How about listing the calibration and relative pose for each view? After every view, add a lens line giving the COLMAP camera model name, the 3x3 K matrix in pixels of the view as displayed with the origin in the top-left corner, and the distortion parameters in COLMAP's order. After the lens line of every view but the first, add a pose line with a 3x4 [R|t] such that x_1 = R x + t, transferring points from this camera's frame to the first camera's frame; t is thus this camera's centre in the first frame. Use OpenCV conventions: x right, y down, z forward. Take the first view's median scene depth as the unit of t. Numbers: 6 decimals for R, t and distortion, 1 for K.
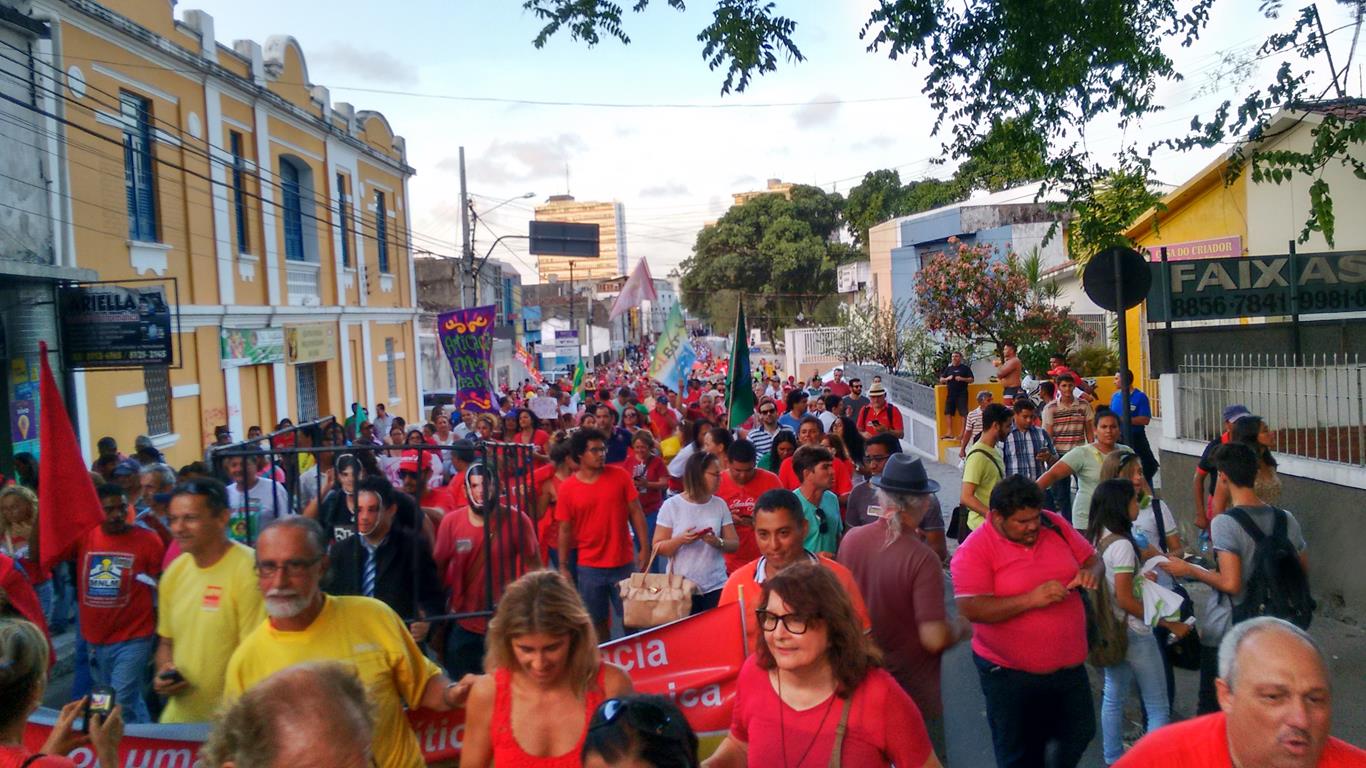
lens RADIAL K [[1178.9, 0, 692.0], [0, 1178.9, 365.0], [0, 0, 1]] dist [0.061437, -0.098898]
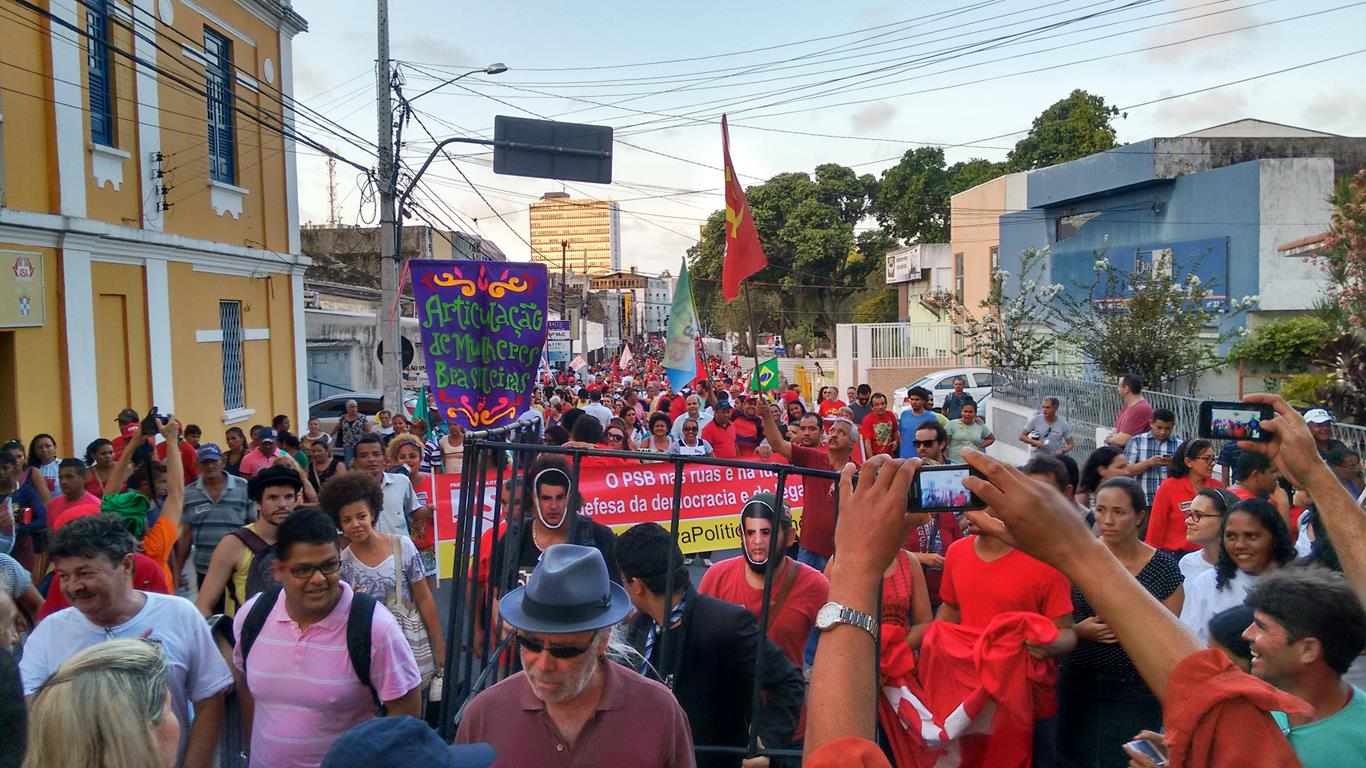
lens RADIAL K [[1062.8, 0, 668.9], [0, 1062.8, 374.9], [0, 0, 1]] dist [0.082353, -0.162706]
pose [[0.999576, 0.029086, -0.001246, -0.021344], [-0.029075, 0.999545, 0.008065, 0.000745], [0.001480, -0.008026, 0.999967, 0.213273]]
